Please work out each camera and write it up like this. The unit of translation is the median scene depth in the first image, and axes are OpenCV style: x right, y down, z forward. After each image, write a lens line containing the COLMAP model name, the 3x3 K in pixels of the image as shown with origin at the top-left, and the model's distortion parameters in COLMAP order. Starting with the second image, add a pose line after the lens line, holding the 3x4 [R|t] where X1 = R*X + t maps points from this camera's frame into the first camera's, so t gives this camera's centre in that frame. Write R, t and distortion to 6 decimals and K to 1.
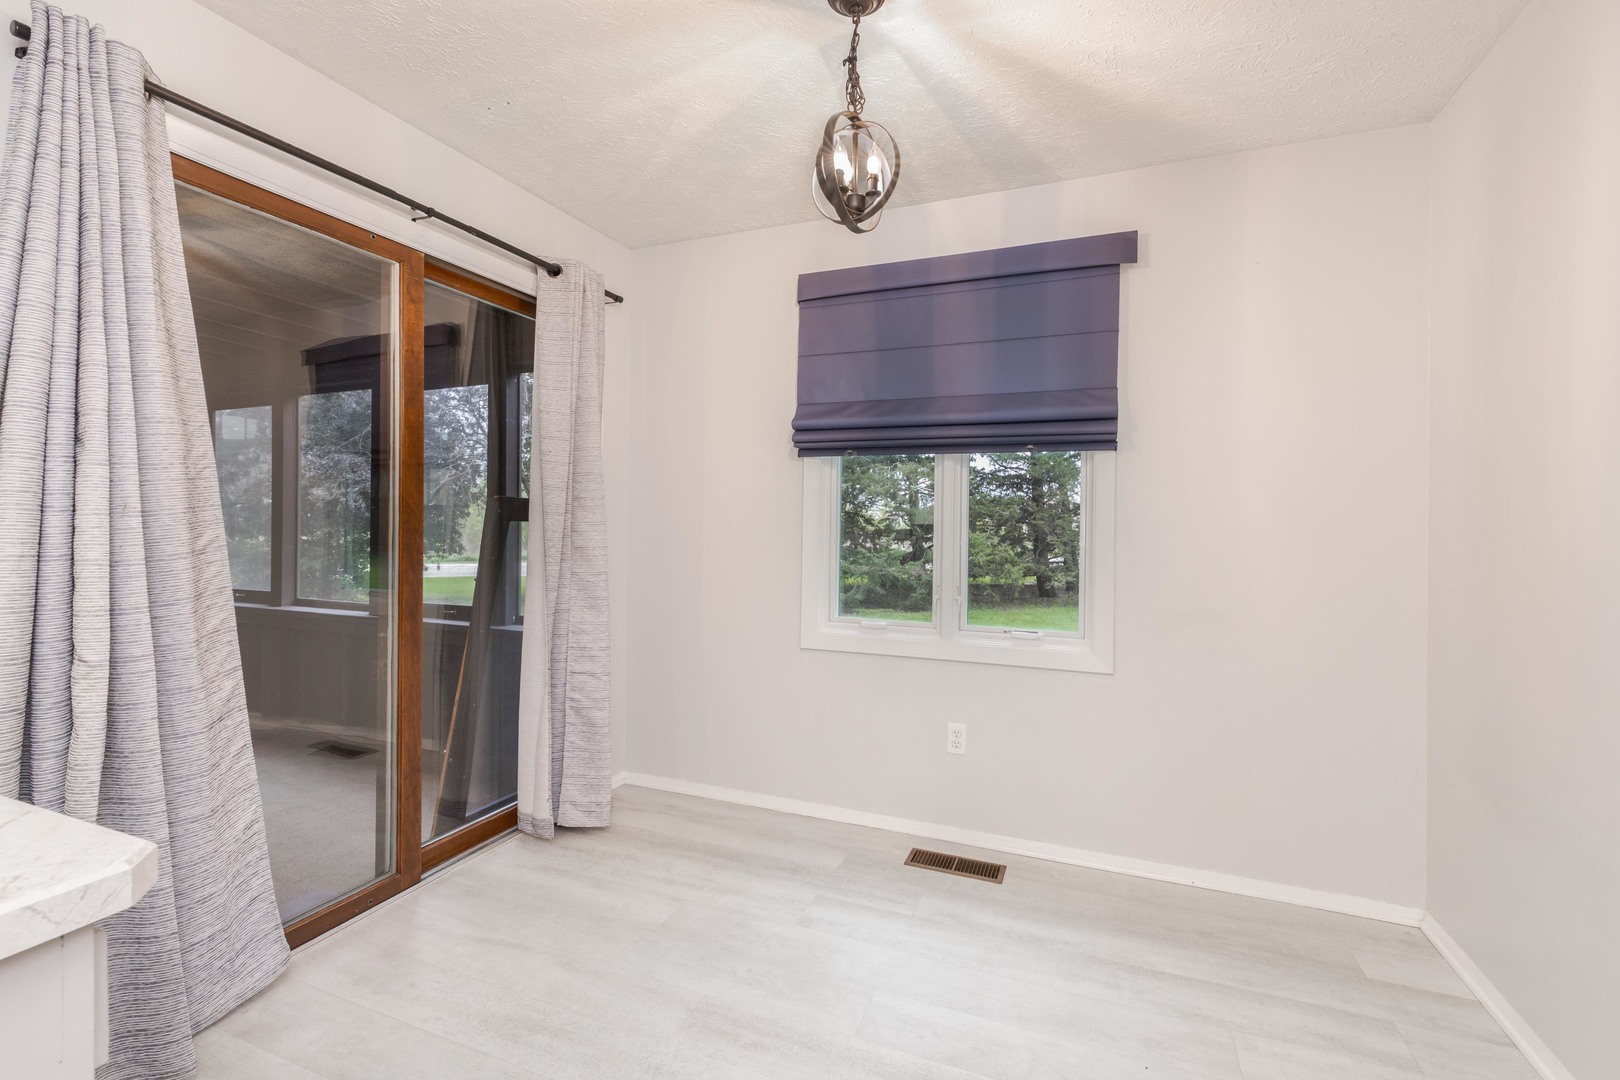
lens RADIAL K [[694.5, 0, 824.9], [0, 694.5, 528.7], [0, 0, 1]] dist [0.000097, 0.000056]
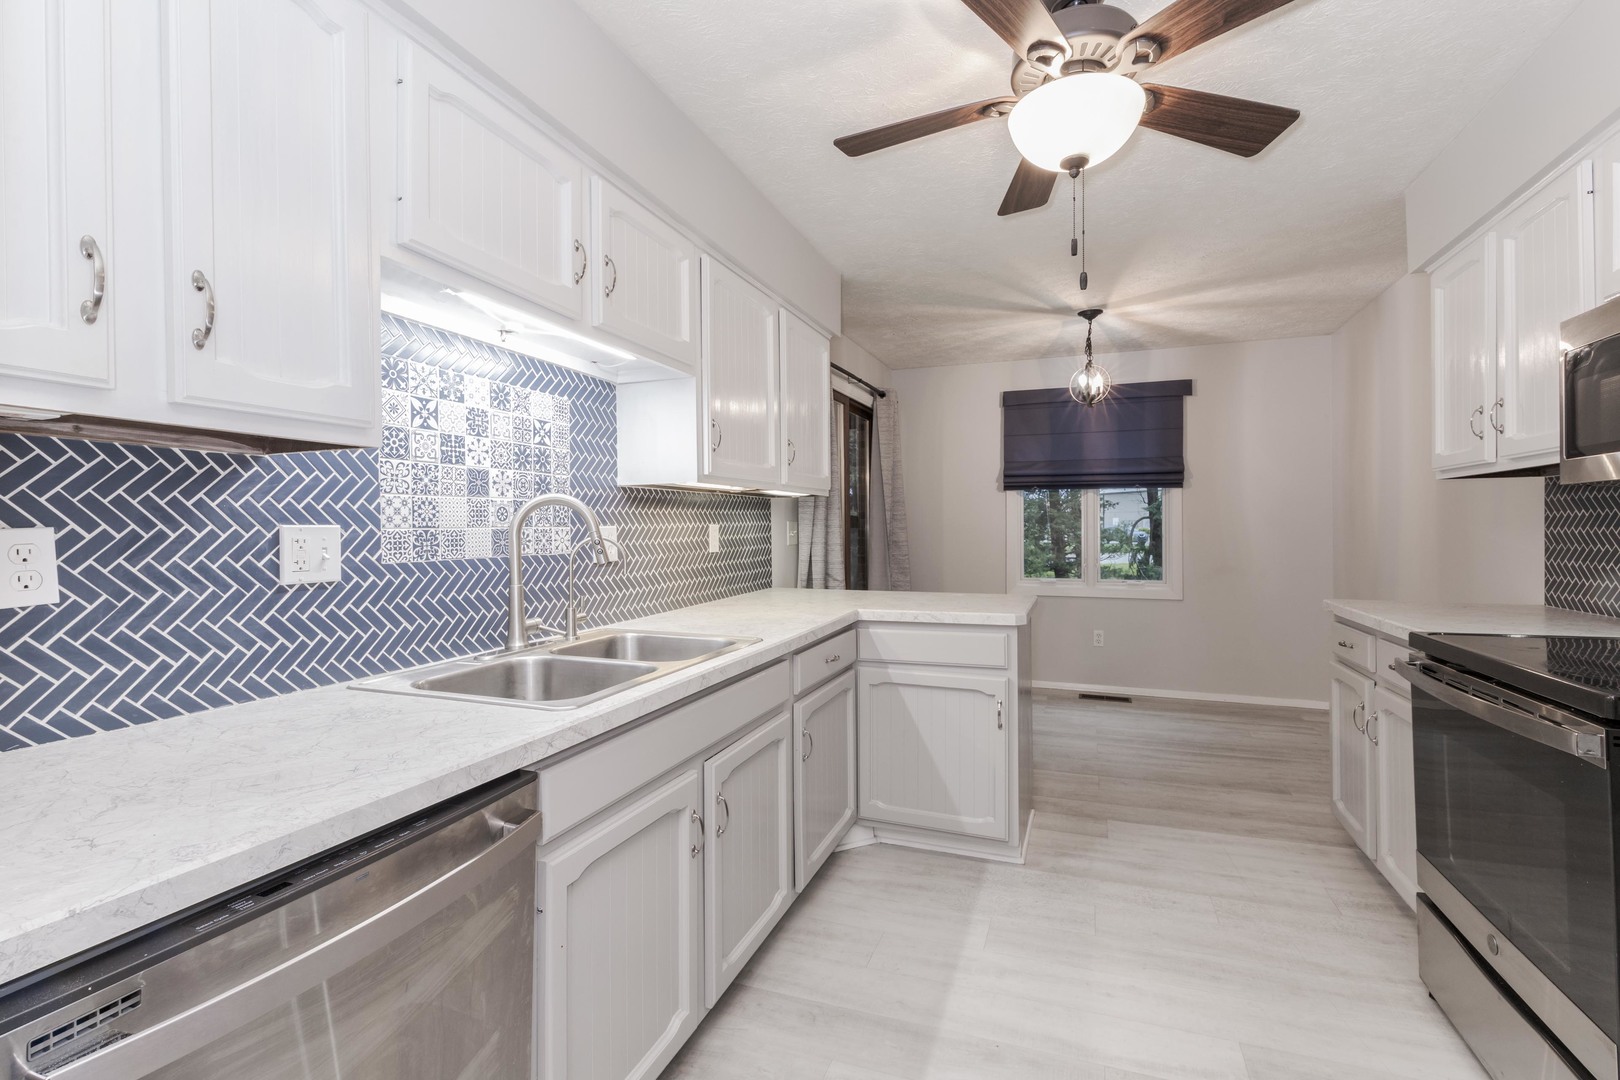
lens RADIAL K [[711.9, 0, 821.5], [0, 711.9, 530.1], [0, 0, 1]] dist [0.000768, -0.000802]
pose [[0.999674, -0.015228, 0.020493, -0.604524], [0.015308, 0.999876, -0.003745, 0.000964], [-0.020434, 0.004058, 0.999783, -0.937529]]
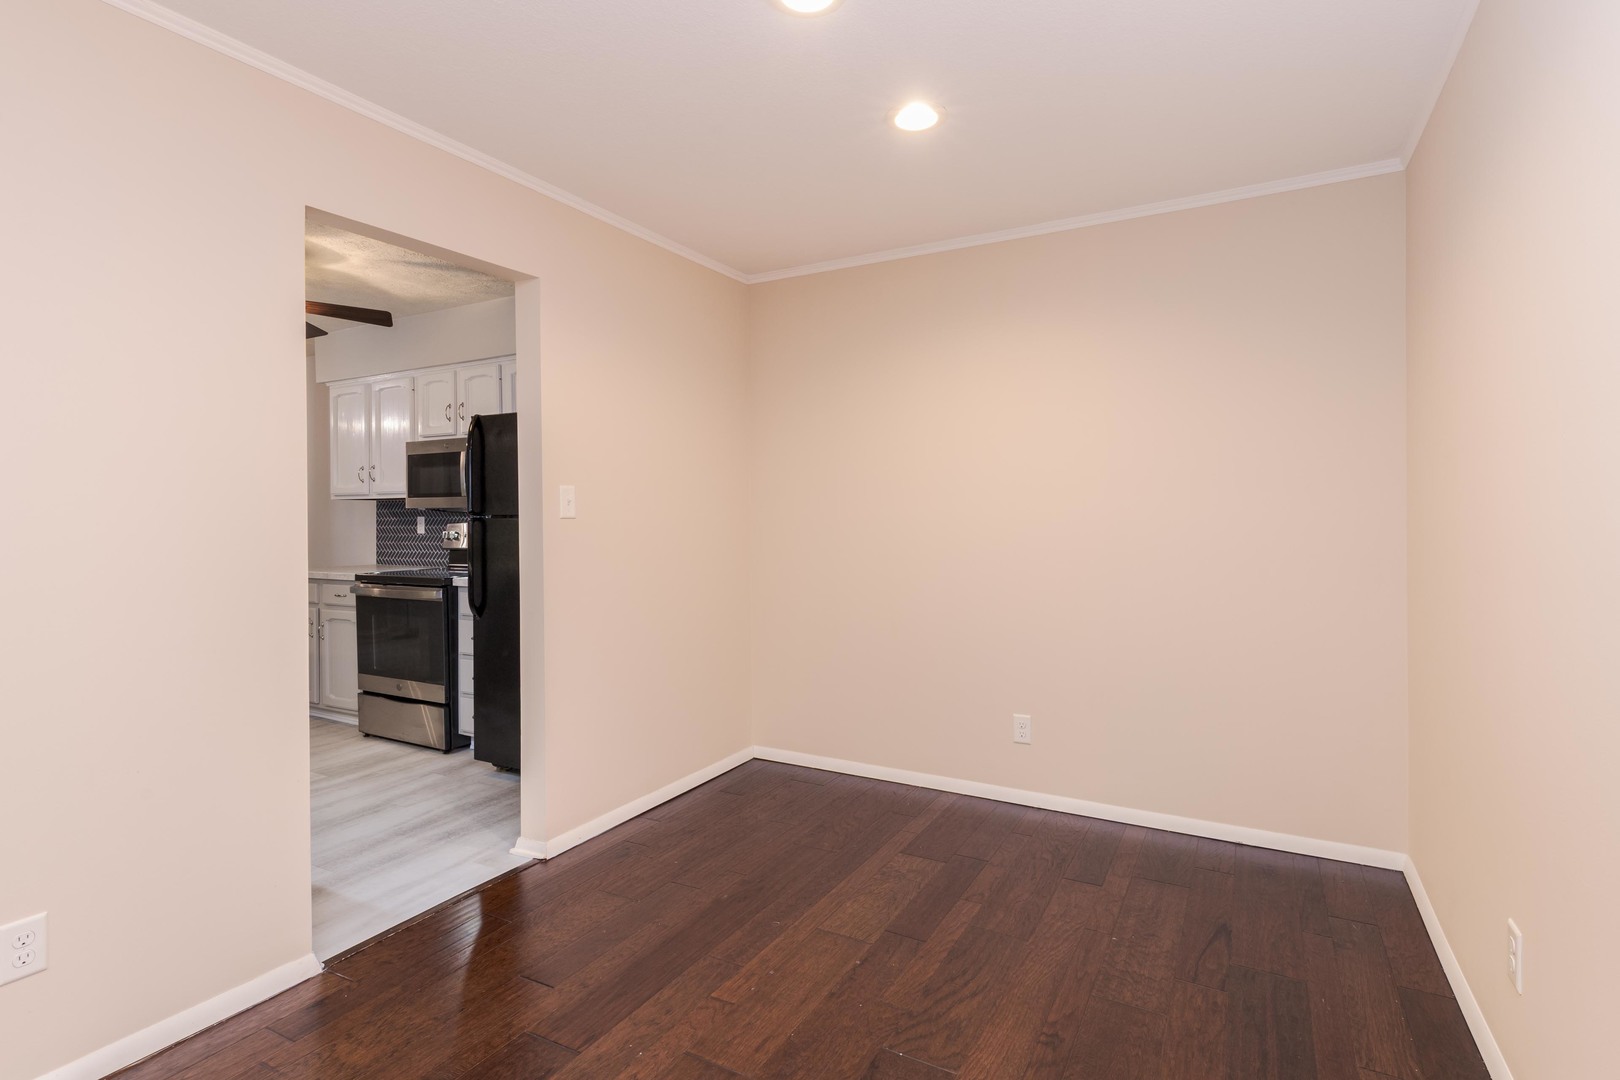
lens RADIAL K [[785.7, 0, 829.0], [0, 785.7, 523.6], [0, 0, 1]] dist [-0.001450, -0.000078]
pose [[0.112021, -0.013554, 0.993613, -1.555773], [0.007944, 0.999887, 0.012744, -0.013568], [-0.993674, 0.006466, 0.112116, -1.438651]]
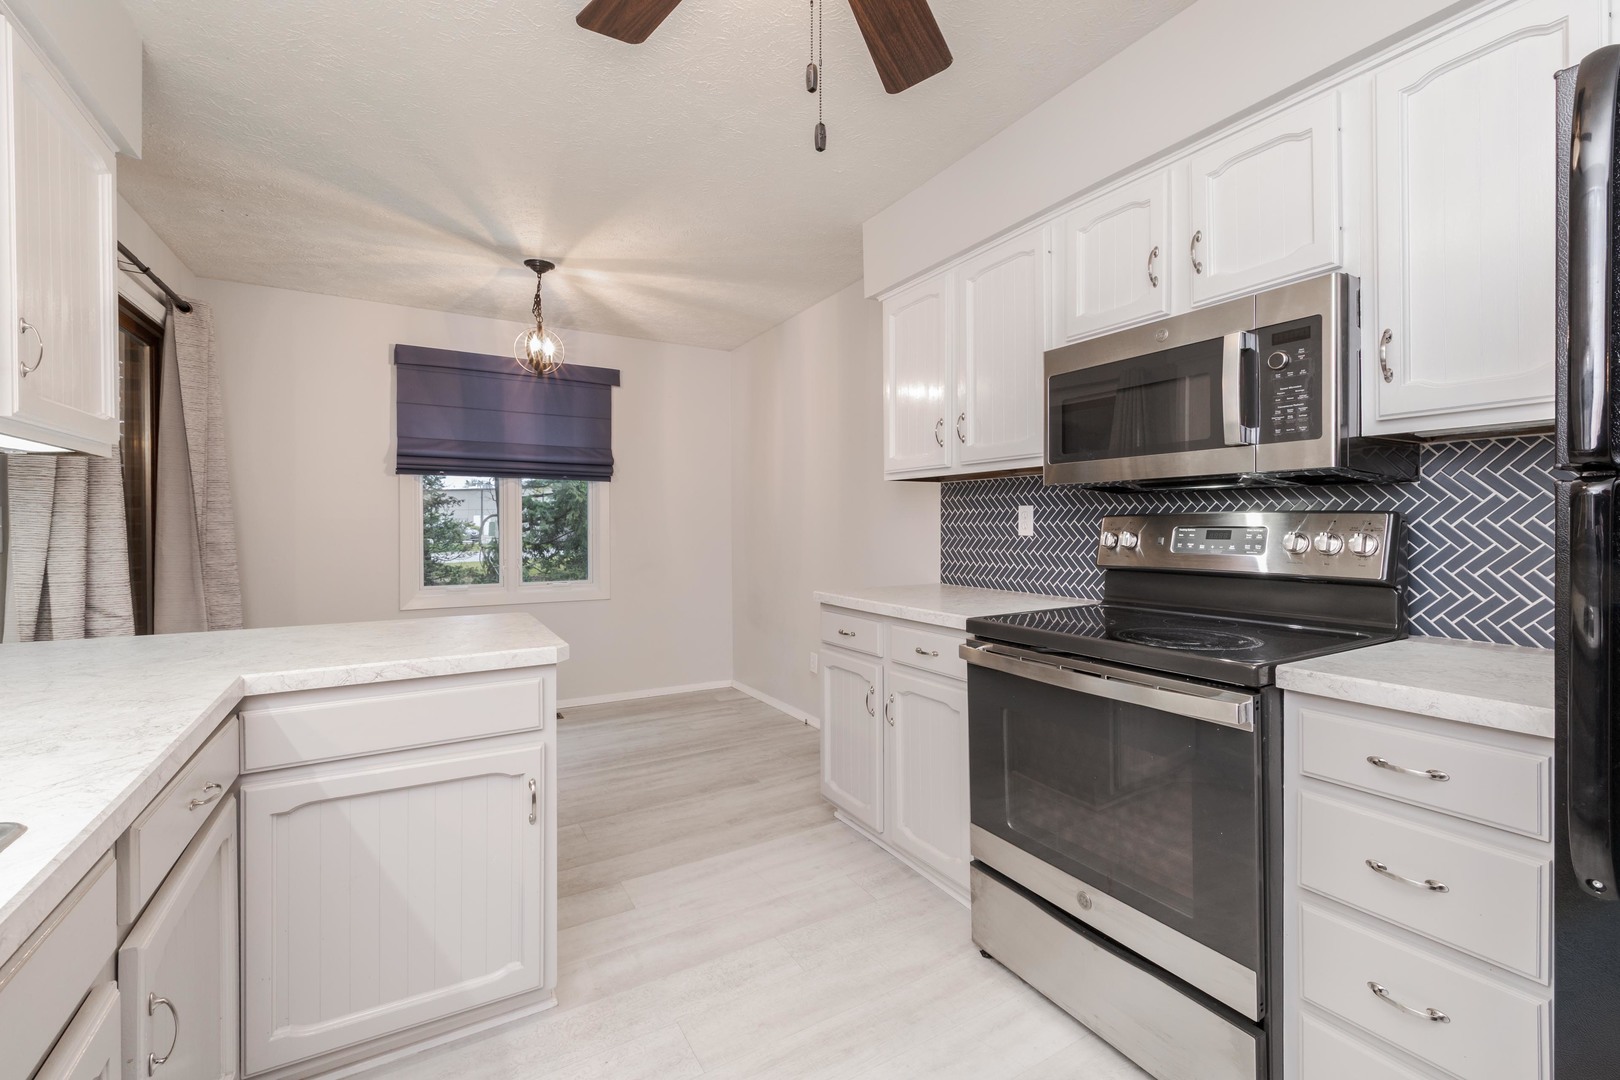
lens RADIAL K [[694.5, 0, 824.9], [0, 694.5, 528.7], [0, 0, 1]] dist [0.000097, 0.000056]
pose [[0.608588, -0.017258, 0.793299, -0.674101], [0.013838, 0.999842, 0.011135, 0.003648], [-0.793366, 0.004201, 0.608730, -0.575607]]
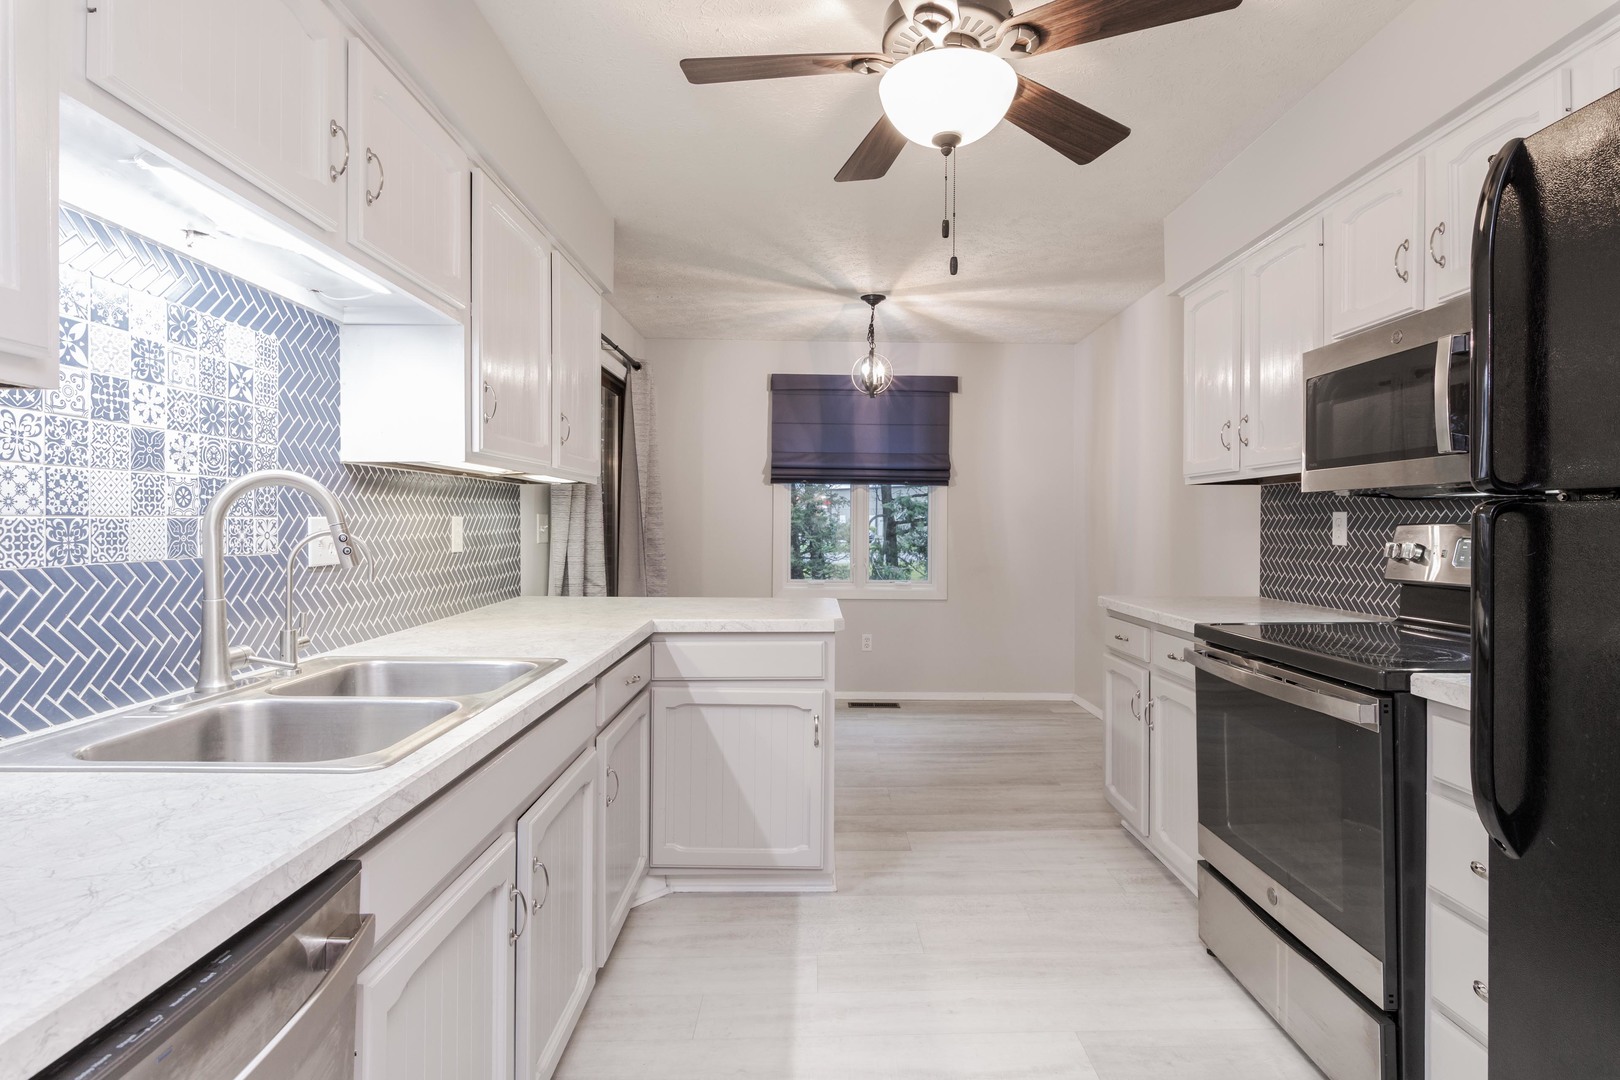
lens RADIAL K [[811.5, 0, 825.5], [0, 811.5, 527.9], [0, 0, 1]] dist [-0.001045, -0.002473]
pose [[0.923778, -0.006442, 0.382873, -0.713294], [0.006207, 0.999979, 0.001848, 0.000450], [-0.382877, 0.000670, 0.923799, -0.904044]]
